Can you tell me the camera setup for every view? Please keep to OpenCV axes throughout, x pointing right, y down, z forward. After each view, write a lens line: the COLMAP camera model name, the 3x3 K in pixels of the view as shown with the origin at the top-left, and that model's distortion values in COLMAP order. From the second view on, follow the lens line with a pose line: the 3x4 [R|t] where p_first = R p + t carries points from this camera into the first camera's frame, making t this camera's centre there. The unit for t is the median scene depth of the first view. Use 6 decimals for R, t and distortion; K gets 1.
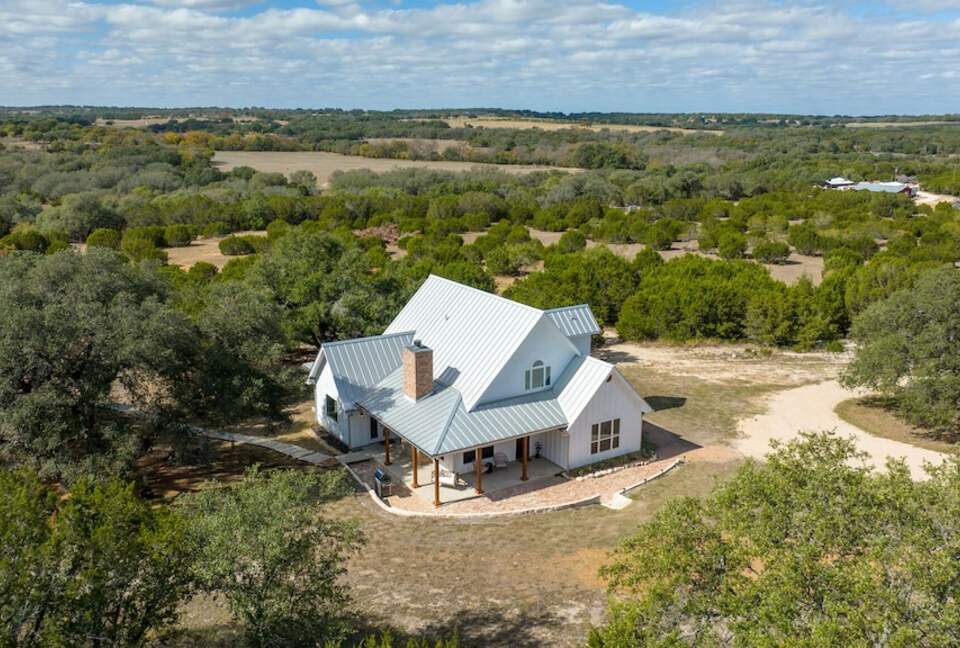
lens RADIAL K [[823.0, 0, 480.0], [0, 823.0, 324.0], [0, 0, 1]] dist [-0.003527, 0.002396]
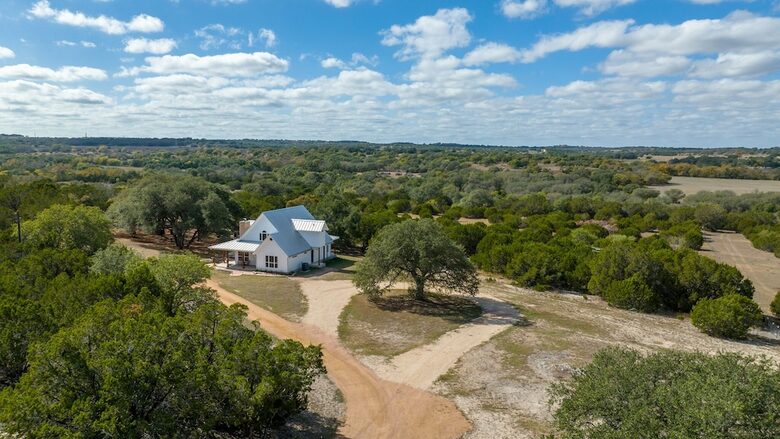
lens RADIAL K [[566.0, 0, 390.0], [0, 566.0, 219.5], [0, 0, 1]] dist [0.004308, 0.003628]
pose [[0.615147, 0.097799, -0.782323, 0.129628], [-0.199789, 0.979225, -0.034681, -0.000871], [0.762678, 0.177633, 0.621907, 0.008532]]
